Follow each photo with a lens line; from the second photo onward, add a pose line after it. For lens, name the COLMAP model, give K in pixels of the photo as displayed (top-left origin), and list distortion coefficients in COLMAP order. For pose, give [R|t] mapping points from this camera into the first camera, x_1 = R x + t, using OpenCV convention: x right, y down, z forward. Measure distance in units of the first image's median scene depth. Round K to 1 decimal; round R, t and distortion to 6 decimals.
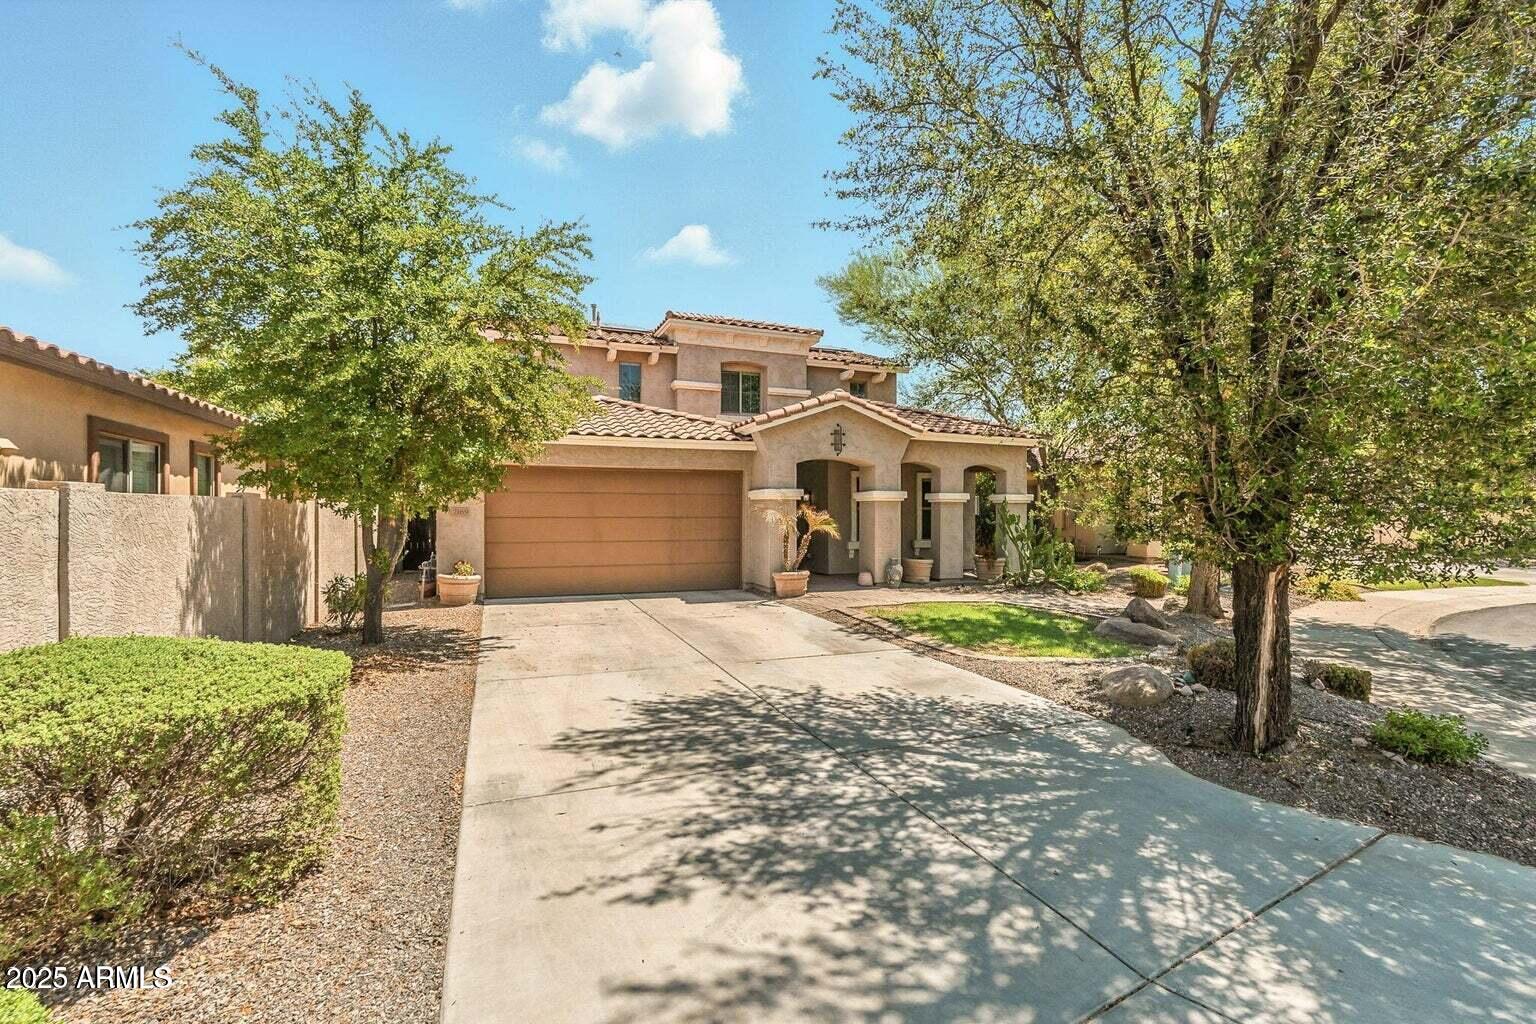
lens RADIAL K [[676.7, 0, 765.3], [0, 676.7, 510.6], [0, 0, 1]] dist [-0.001745, -0.000711]
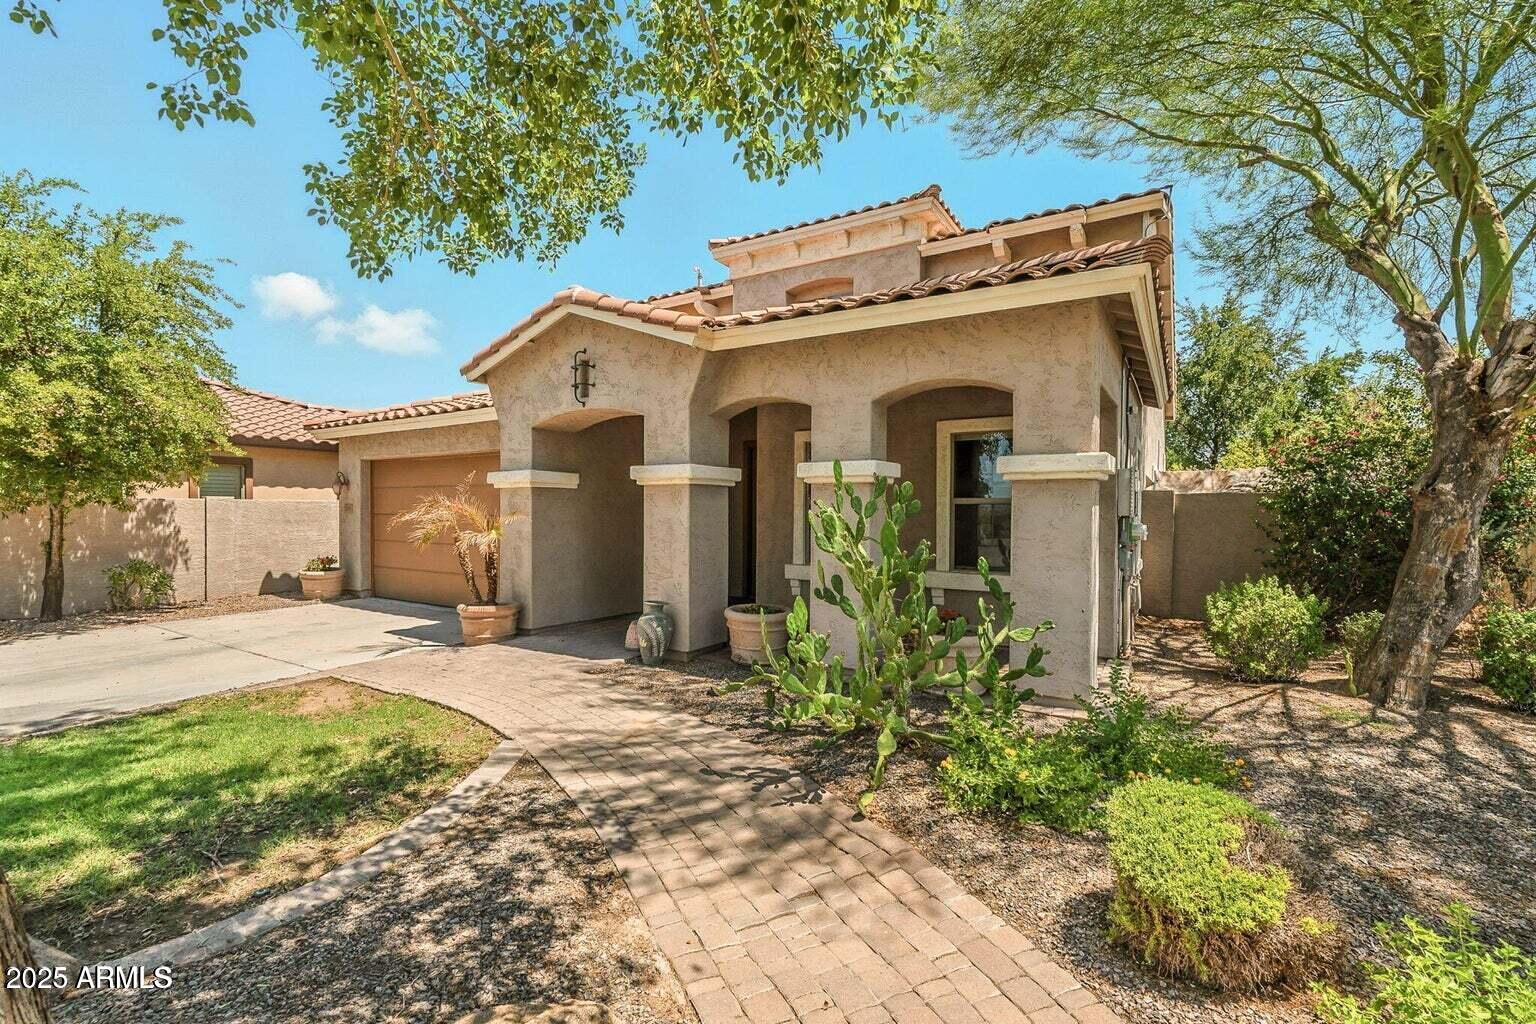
lens RADIAL K [[673.5, 0, 767.6], [0, 673.5, 517.4], [0, 0, 1]] dist [-0.001628, -0.000715]
pose [[0.601172, 0.006389, -0.799094, 0.600127], [0.000585, 0.999964, 0.008435, 0.004695], [0.799119, -0.005539, 0.601147, 0.744031]]
